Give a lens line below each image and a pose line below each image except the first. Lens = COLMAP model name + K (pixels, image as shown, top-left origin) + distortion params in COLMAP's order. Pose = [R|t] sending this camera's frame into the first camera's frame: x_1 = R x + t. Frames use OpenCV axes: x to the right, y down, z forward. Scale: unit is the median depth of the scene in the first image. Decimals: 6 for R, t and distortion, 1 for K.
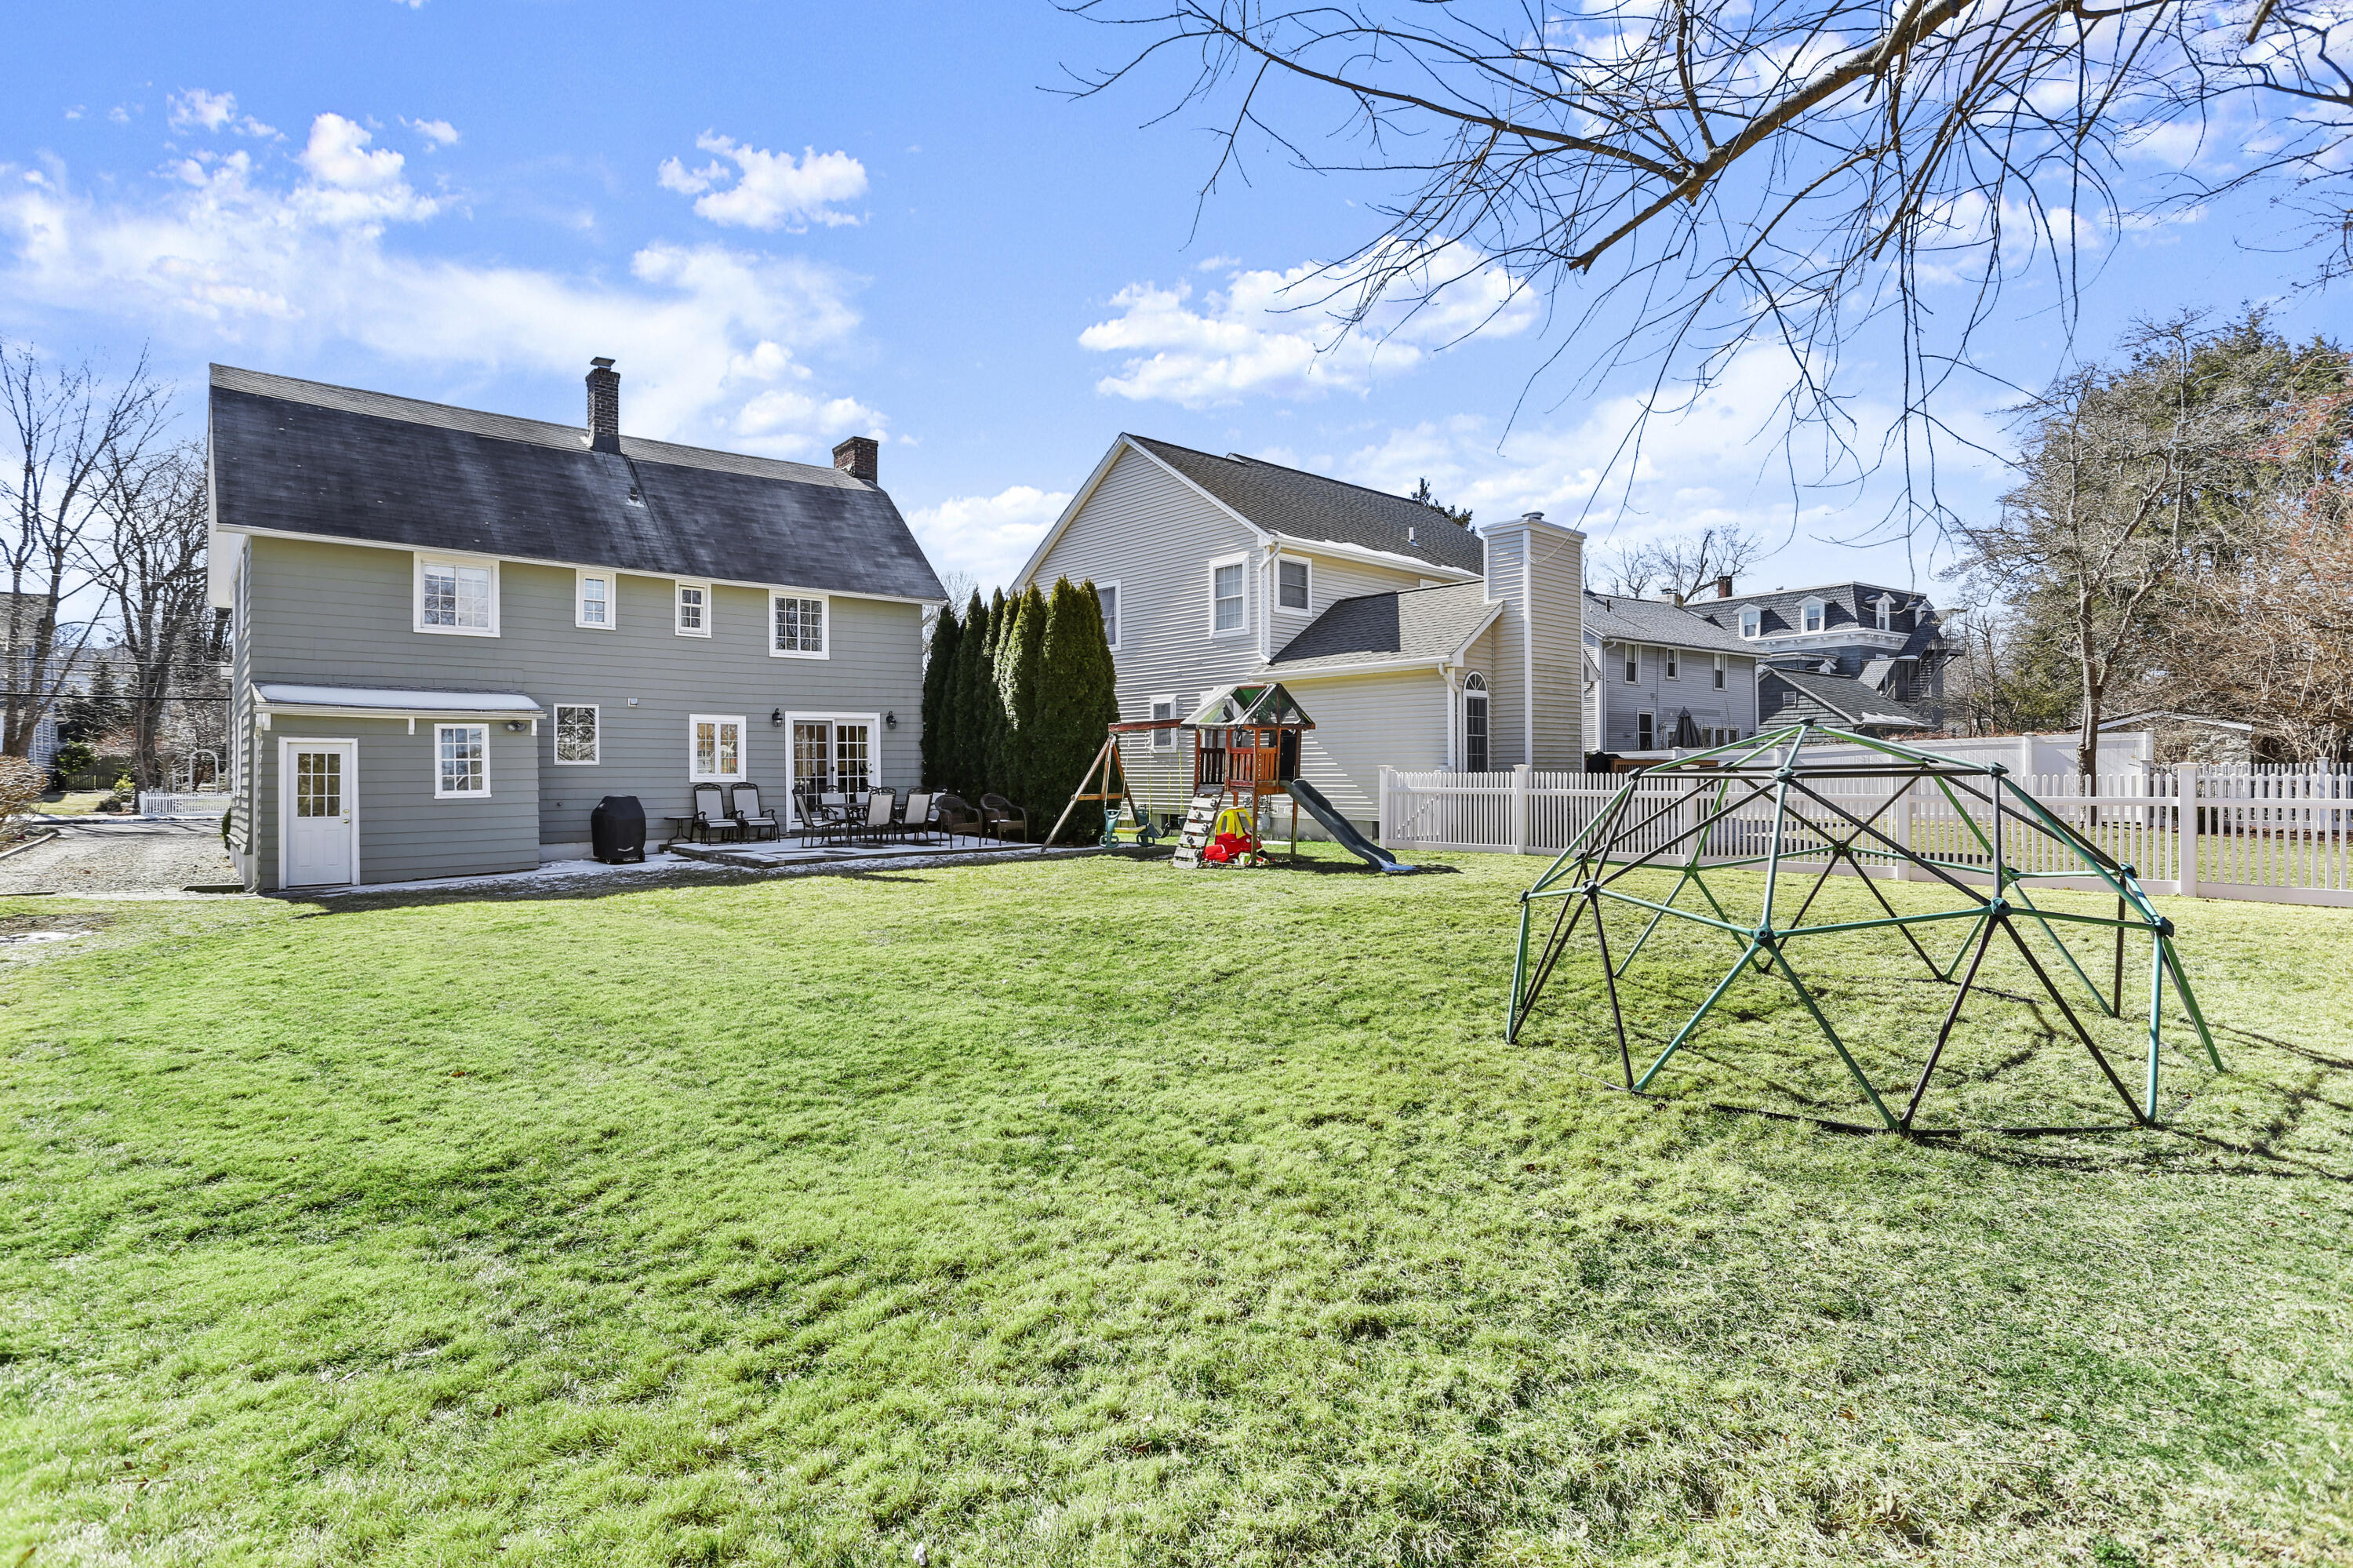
lens RADIAL K [[1163.6, 0, 1173.8], [0, 1163.6, 767.7], [0, 0, 1]] dist [-0.044437, 0.025063]
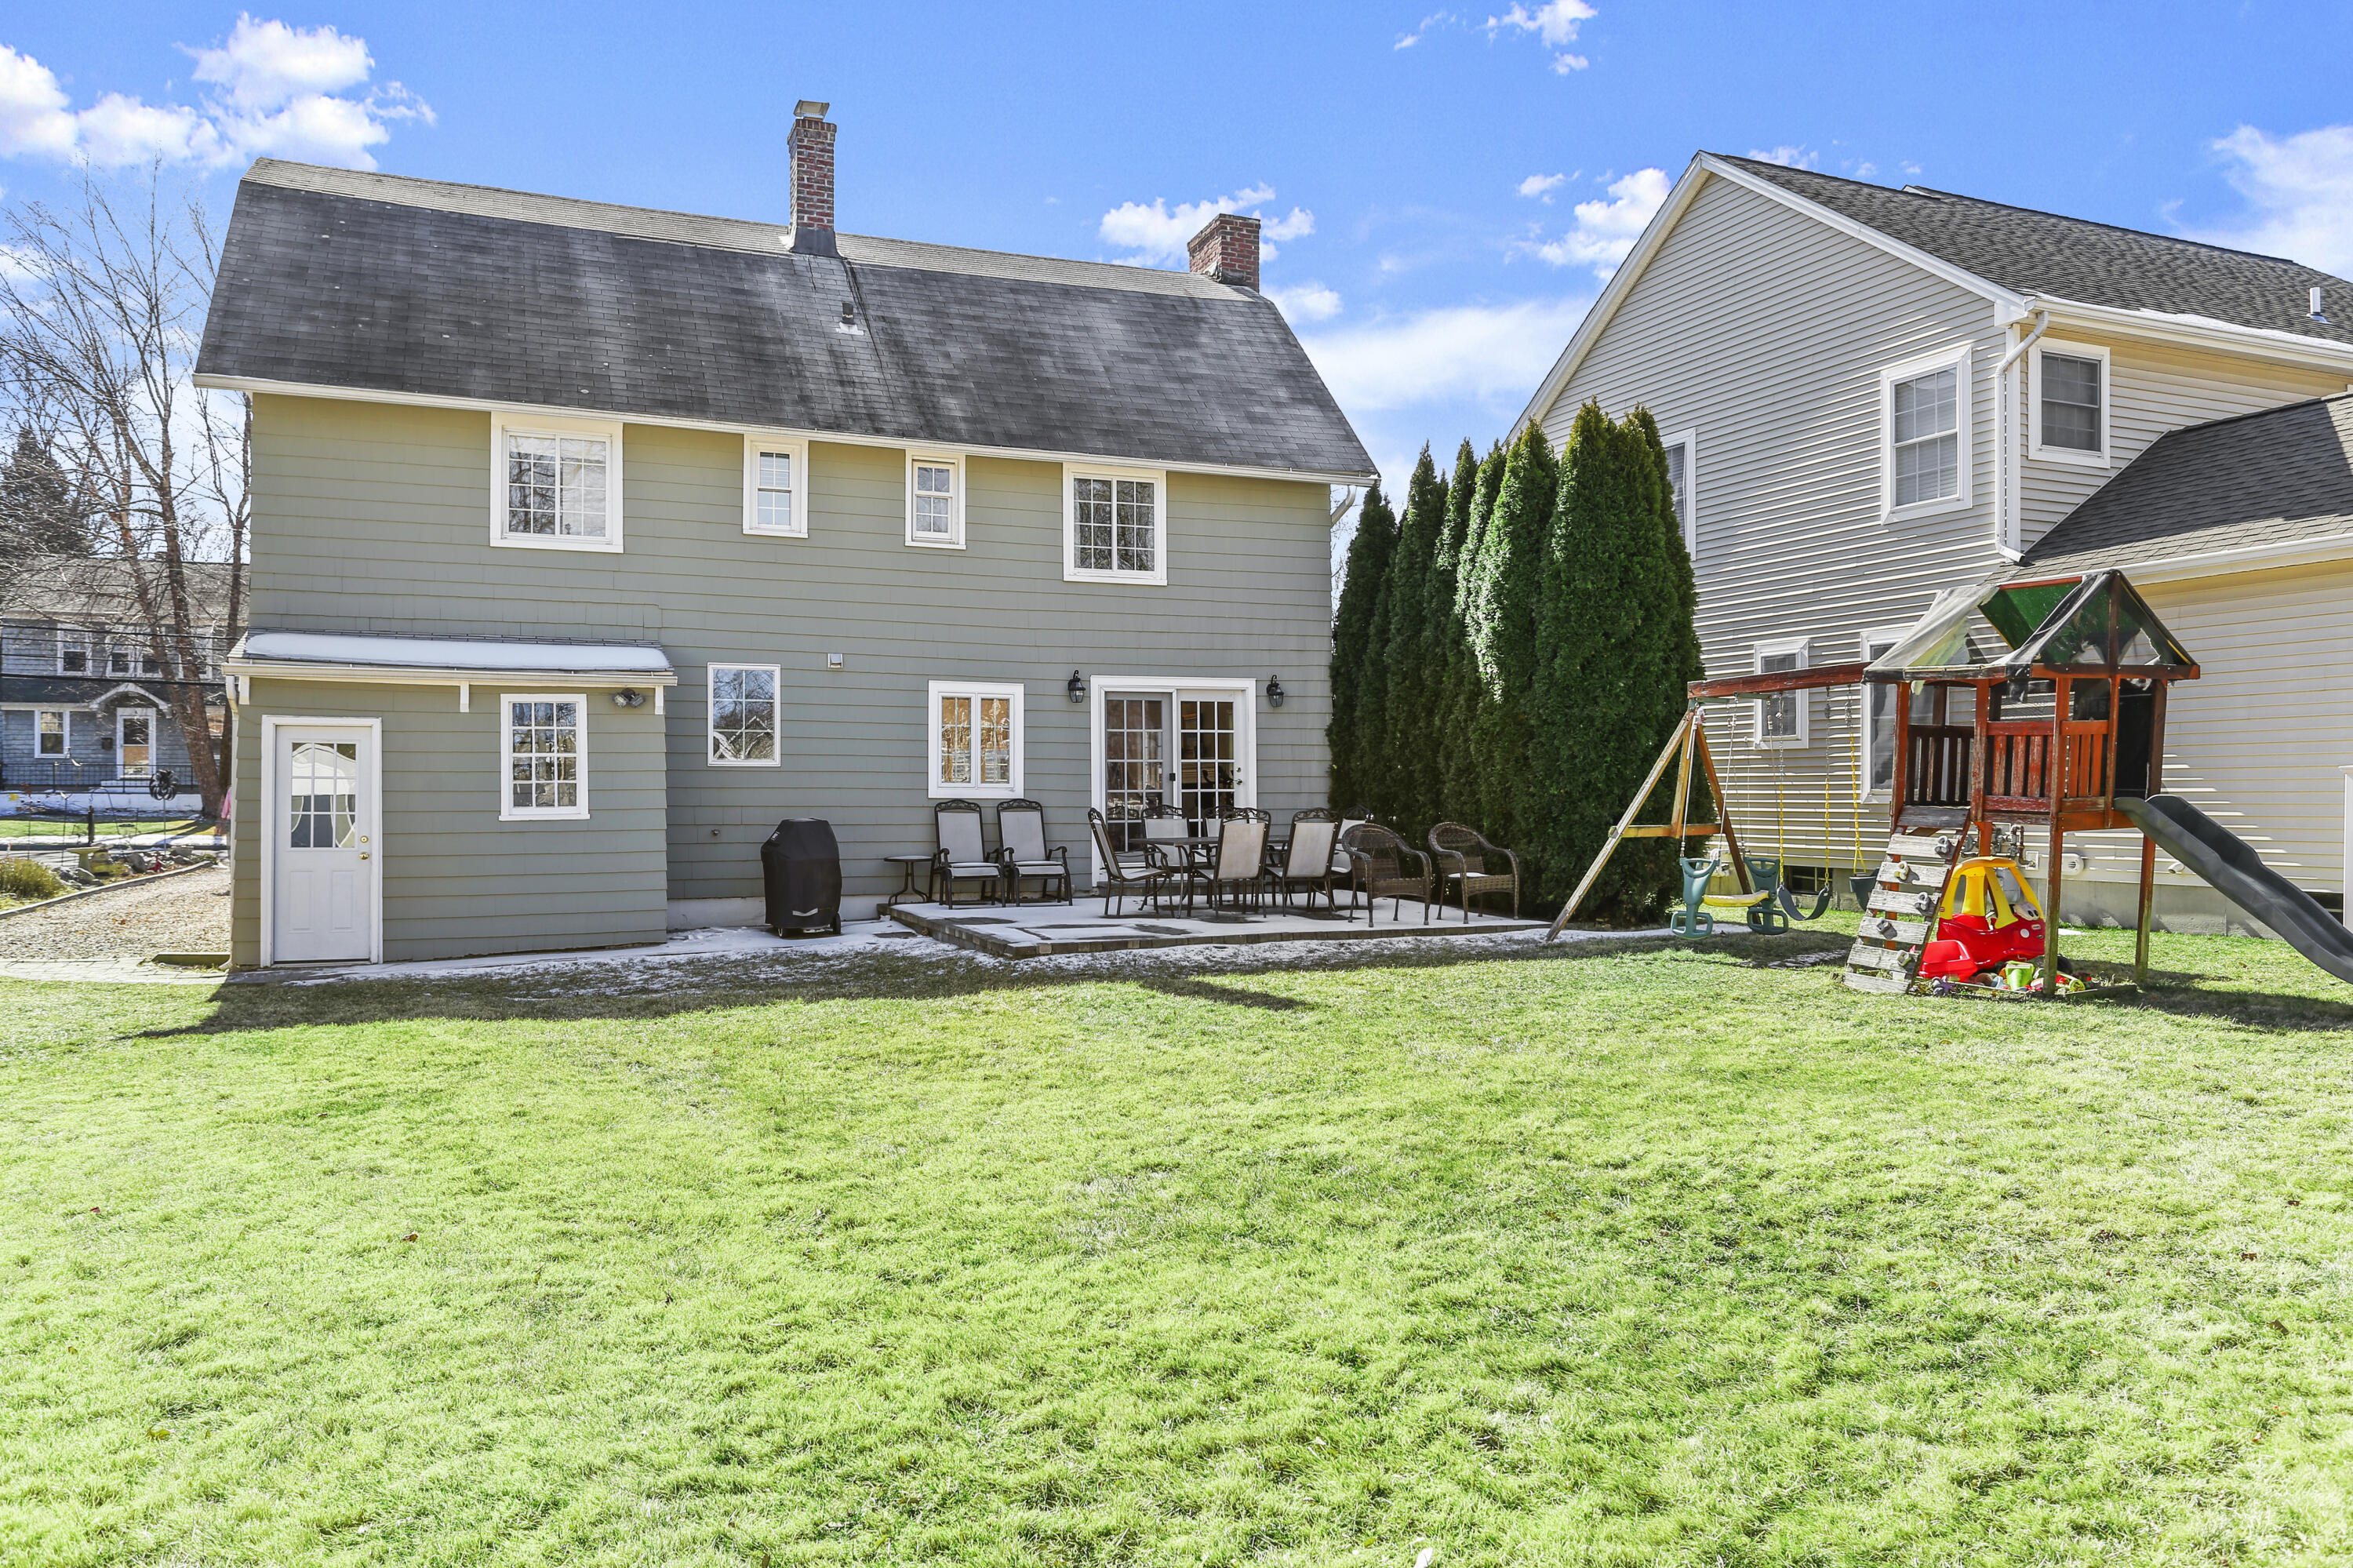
lens RADIAL K [[1633.9, 0, 1169.1], [0, 1633.9, 781.4], [0, 0, 1]] dist [-0.019237, 0.008248]
pose [[0.943745, 0.001916, -0.330668, -0.033661], [-0.003559, 0.999984, -0.004363, 0.007725], [0.330654, 0.005294, 0.943737, 0.267895]]
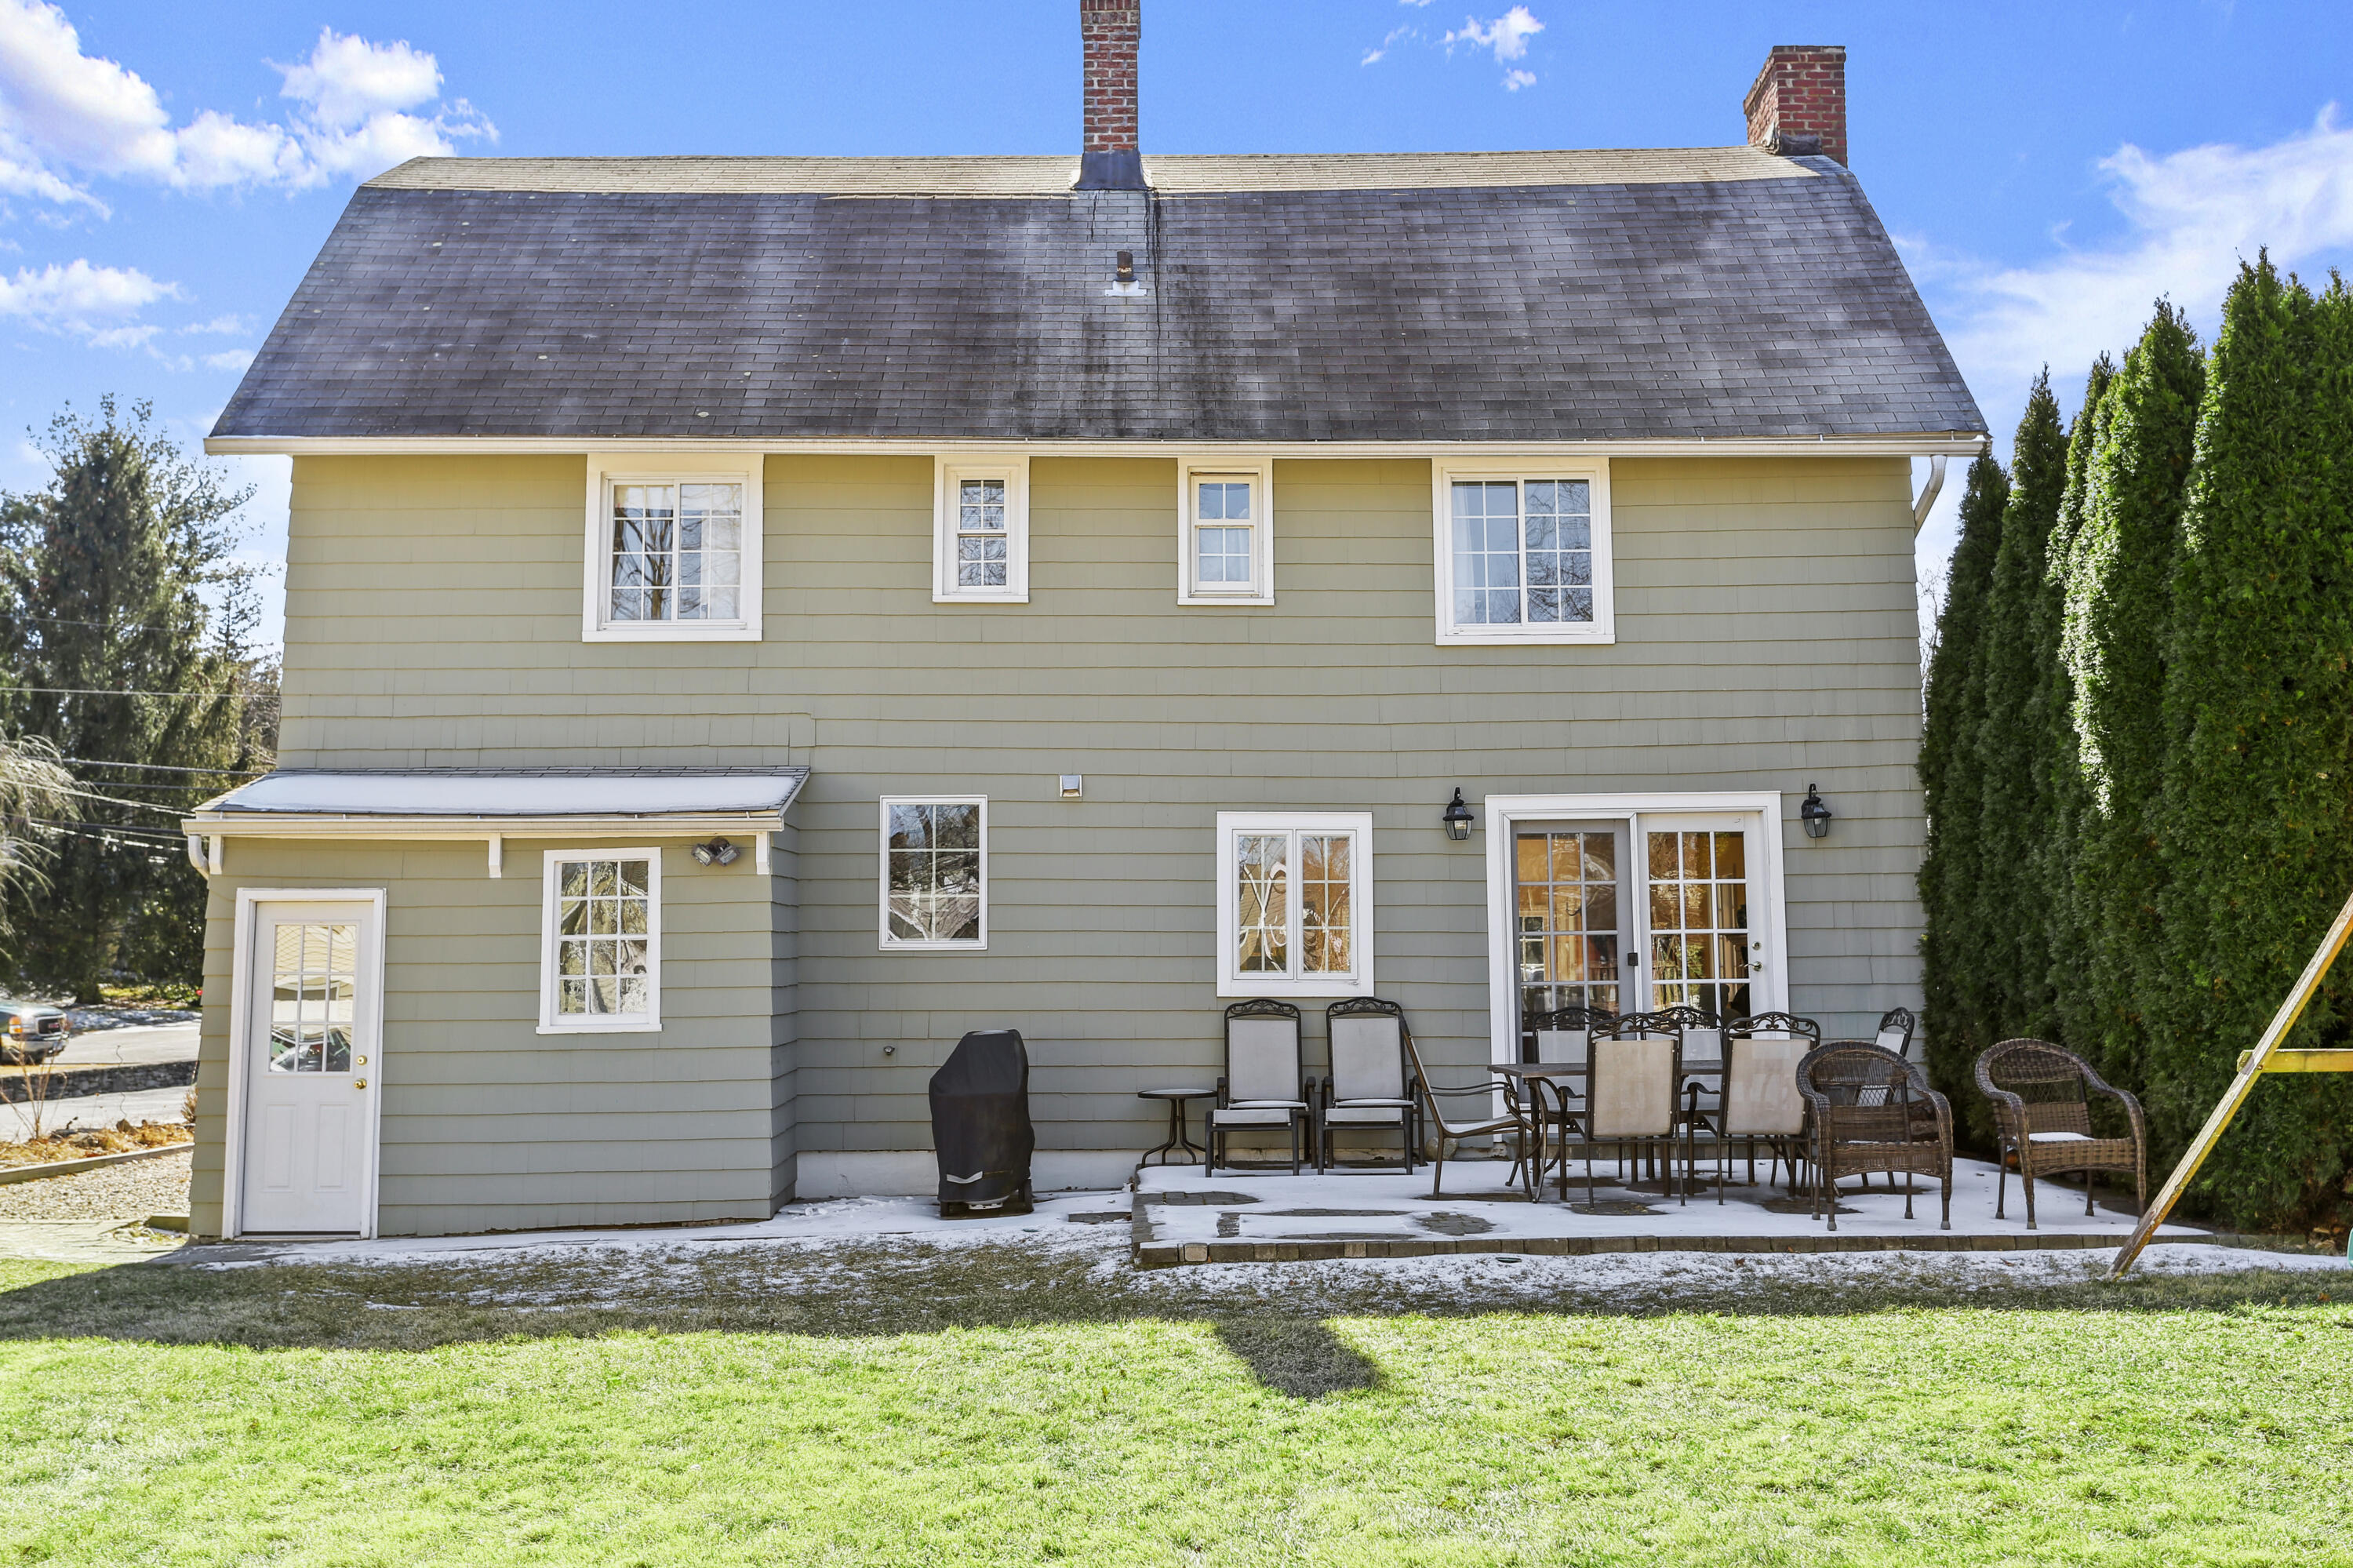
lens RADIAL K [[2363.5, 0, 1224.7], [0, 2363.5, 728.0], [0, 0, 1]] dist [-0.013978, 0.000000]
pose [[0.754045, -0.070953, -0.652979, 0.081655], [0.004035, 0.994630, -0.103417, 0.005487], [0.656810, 0.075347, 0.750282, 0.435699]]
